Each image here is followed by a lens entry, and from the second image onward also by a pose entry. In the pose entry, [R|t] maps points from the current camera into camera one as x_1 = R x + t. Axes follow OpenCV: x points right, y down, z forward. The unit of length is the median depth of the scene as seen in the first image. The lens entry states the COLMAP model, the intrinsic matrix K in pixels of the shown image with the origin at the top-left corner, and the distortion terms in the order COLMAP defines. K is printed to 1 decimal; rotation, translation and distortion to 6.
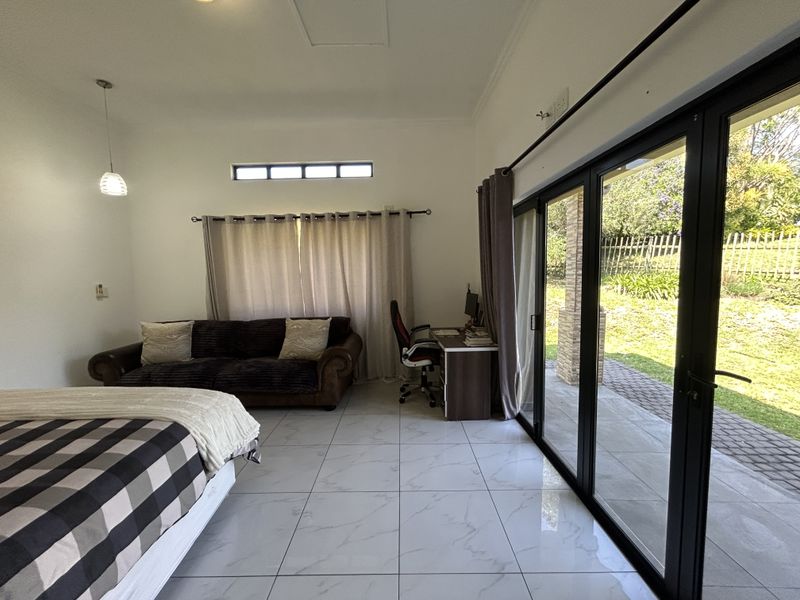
lens RADIAL K [[322.6, 0, 399.9], [0, 322.6, 299.5], [0, 0, 1]] dist [-0.005486, 0.001783]
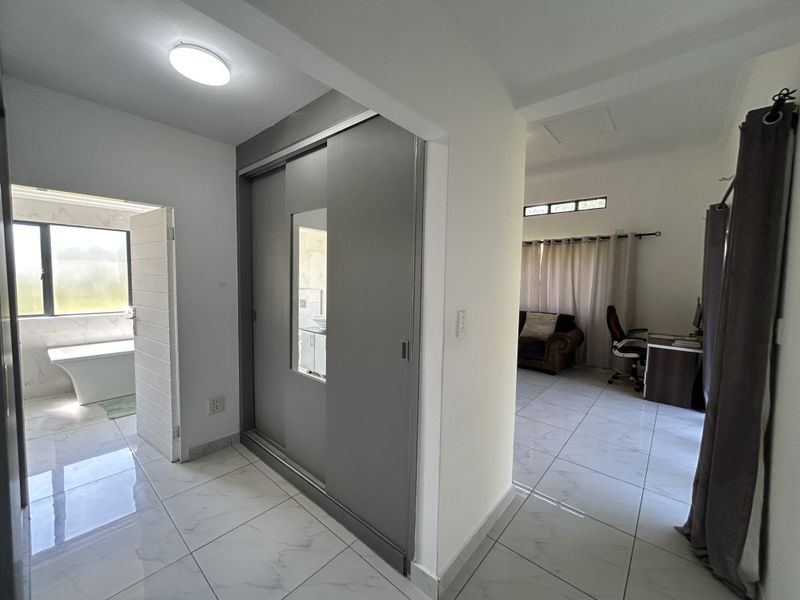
lens RADIAL K [[322.6, 0, 399.7], [0, 322.6, 298.2], [0, 0, 1]] dist [-0.005486, 0.001783]
pose [[0.756997, 0.079137, -0.648609, 0.175851], [-0.091790, 0.995675, 0.014353, 0.034262], [0.646939, 0.048671, 0.760987, -0.552259]]
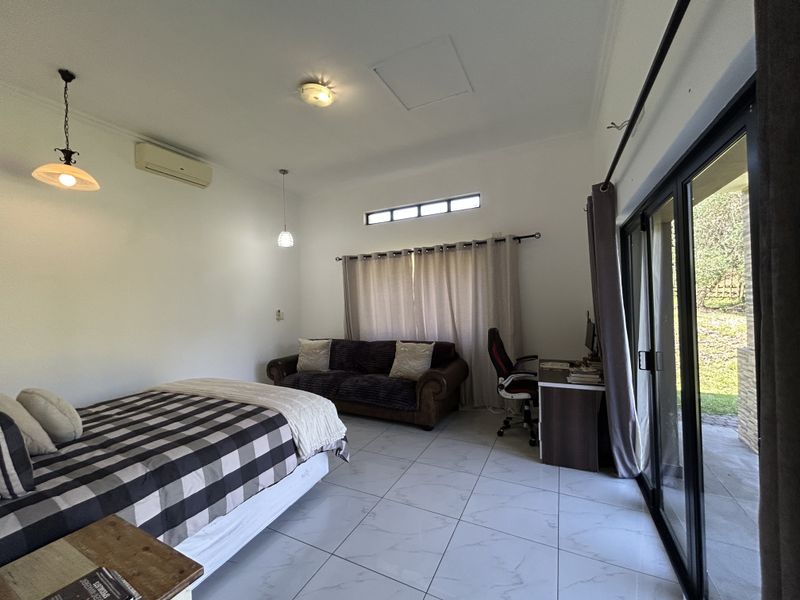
lens RADIAL K [[322.6, 0, 399.3], [0, 322.6, 299.4], [0, 0, 1]] dist [-0.005486, 0.001783]
pose [[0.894388, -0.009041, -0.447201, 0.167040], [-0.025052, 0.997214, -0.070264, -0.008147], [0.446590, 0.074047, 0.891669, -0.015962]]
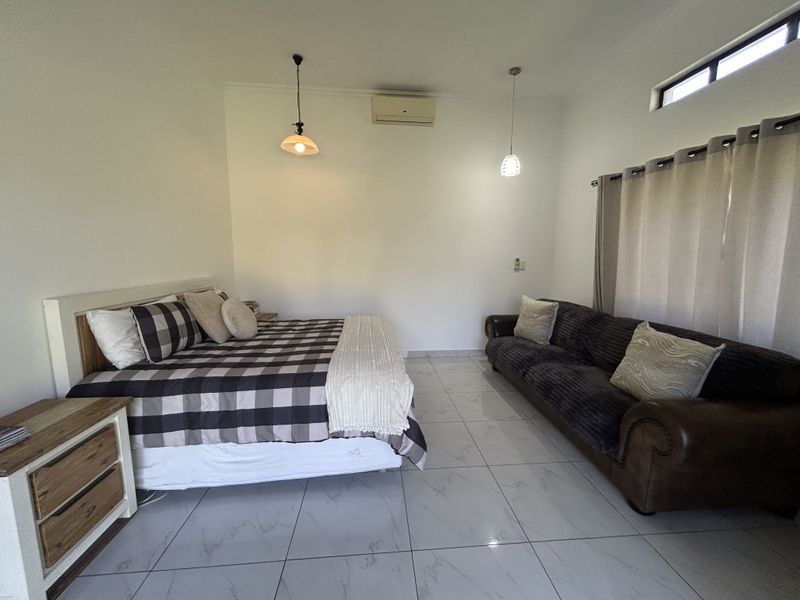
lens RADIAL K [[322.6, 0, 400.1], [0, 322.6, 298.5], [0, 0, 1]] dist [-0.005486, 0.001783]
pose [[0.086799, 0.154586, -0.984159, 0.202013], [-0.092573, 0.984865, 0.146533, -0.037293], [0.991915, 0.078387, 0.099796, 0.503333]]
